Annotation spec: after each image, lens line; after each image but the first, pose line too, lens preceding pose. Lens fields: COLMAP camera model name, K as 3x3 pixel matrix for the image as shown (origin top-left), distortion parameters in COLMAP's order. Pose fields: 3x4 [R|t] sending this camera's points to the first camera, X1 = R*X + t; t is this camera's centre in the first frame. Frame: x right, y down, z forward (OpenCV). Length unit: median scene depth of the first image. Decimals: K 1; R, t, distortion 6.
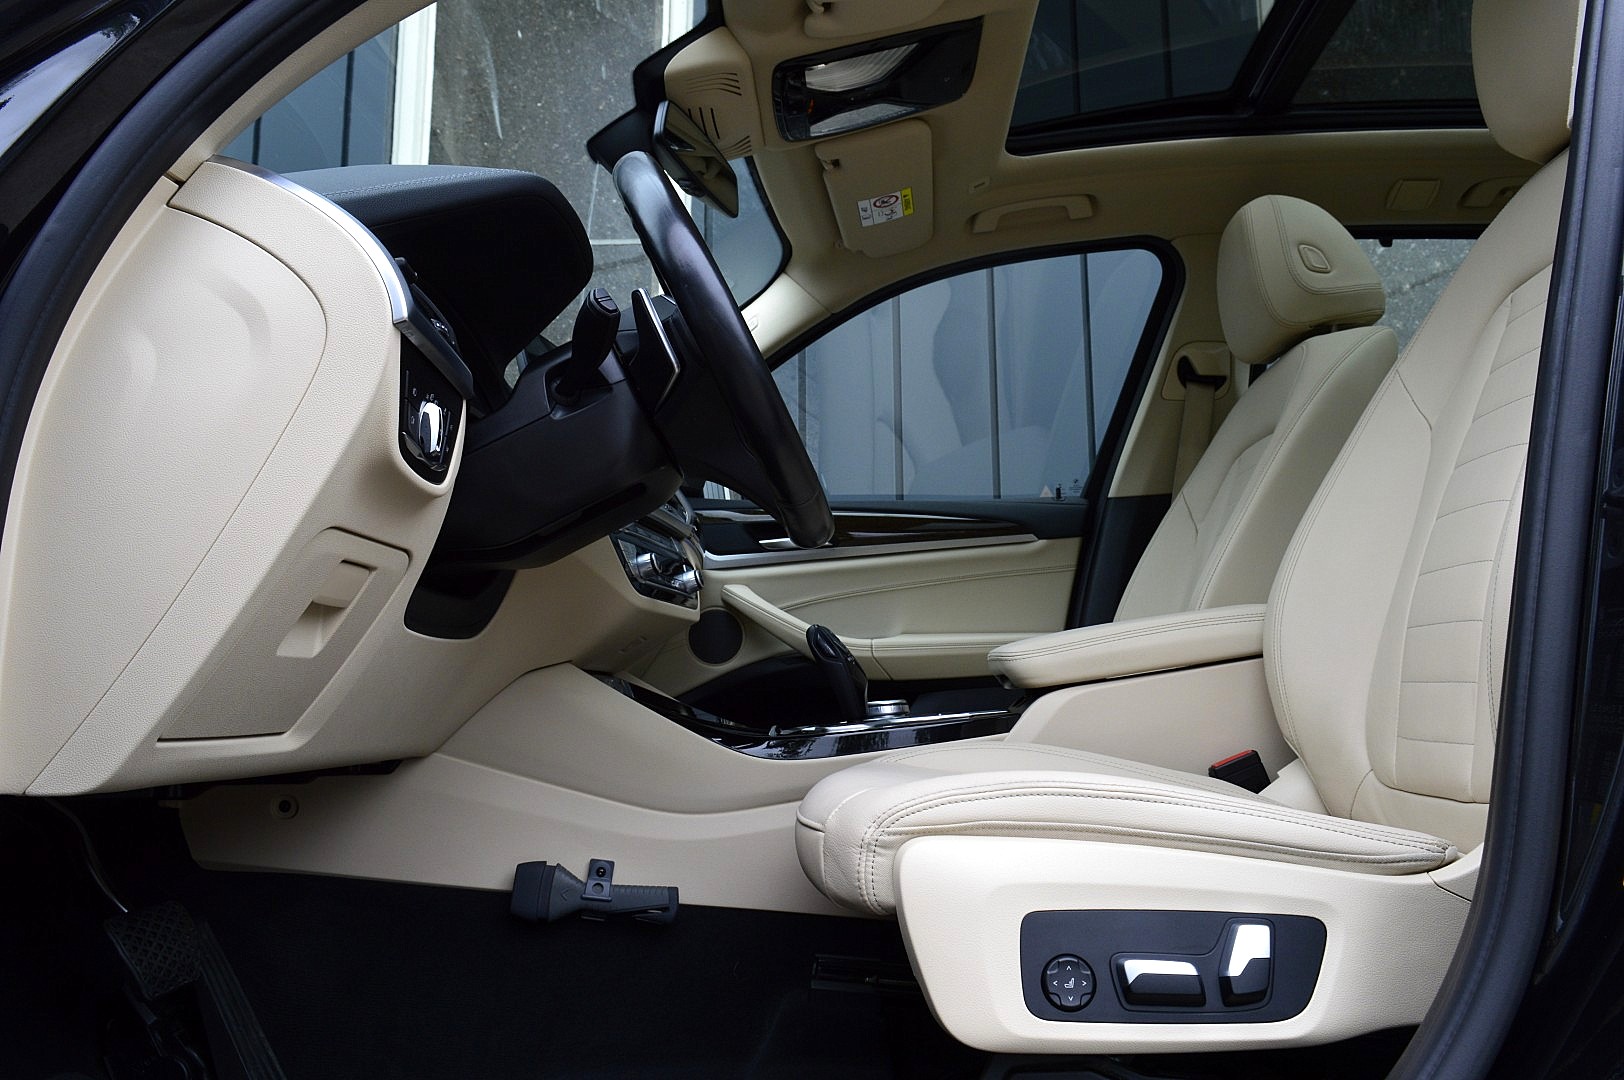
lens RADIAL K [[1270.8, 0, 812.0], [0, 1270.8, 540.0], [0, 0, 1]] dist [-0.012808, -0.004382]
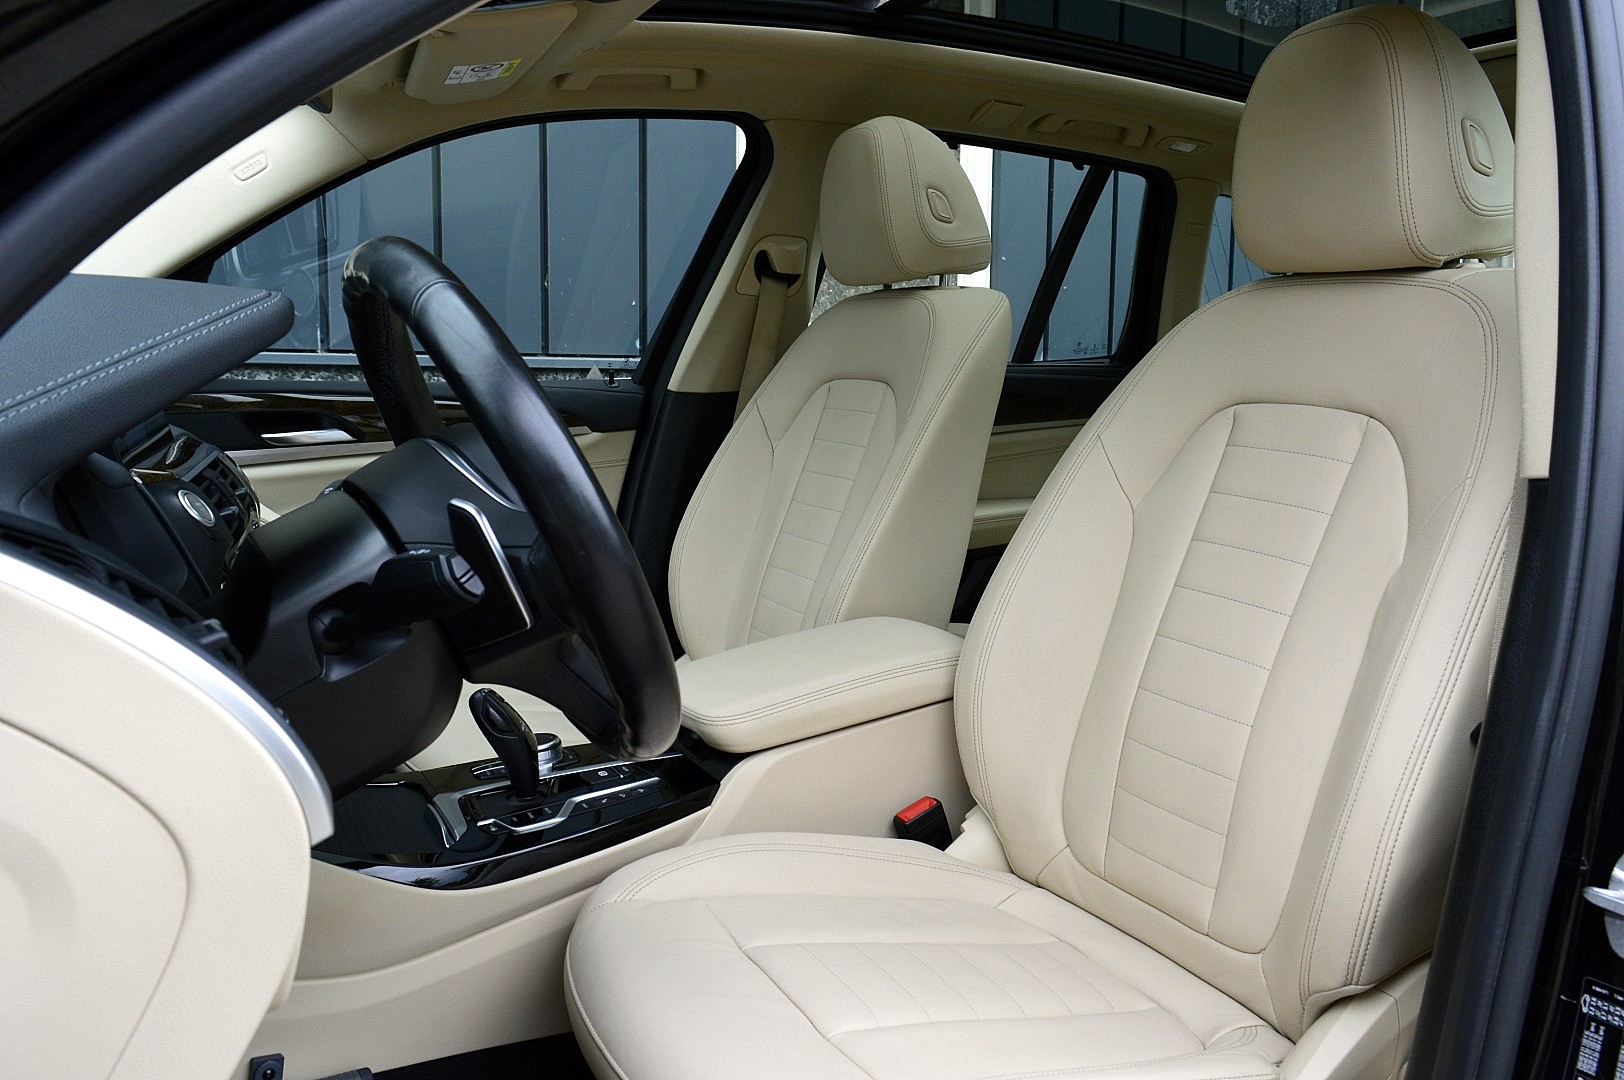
lens RADIAL K [[1270.8, 0, 812.0], [0, 1270.8, 540.0], [0, 0, 1]] dist [-0.012808, -0.004382]
pose [[0.863129, -0.044505, 0.503018, -0.251816], [-0.096396, 0.963271, 0.250632, -0.290126], [-0.495698, -0.264817, 0.827137, 0.257481]]
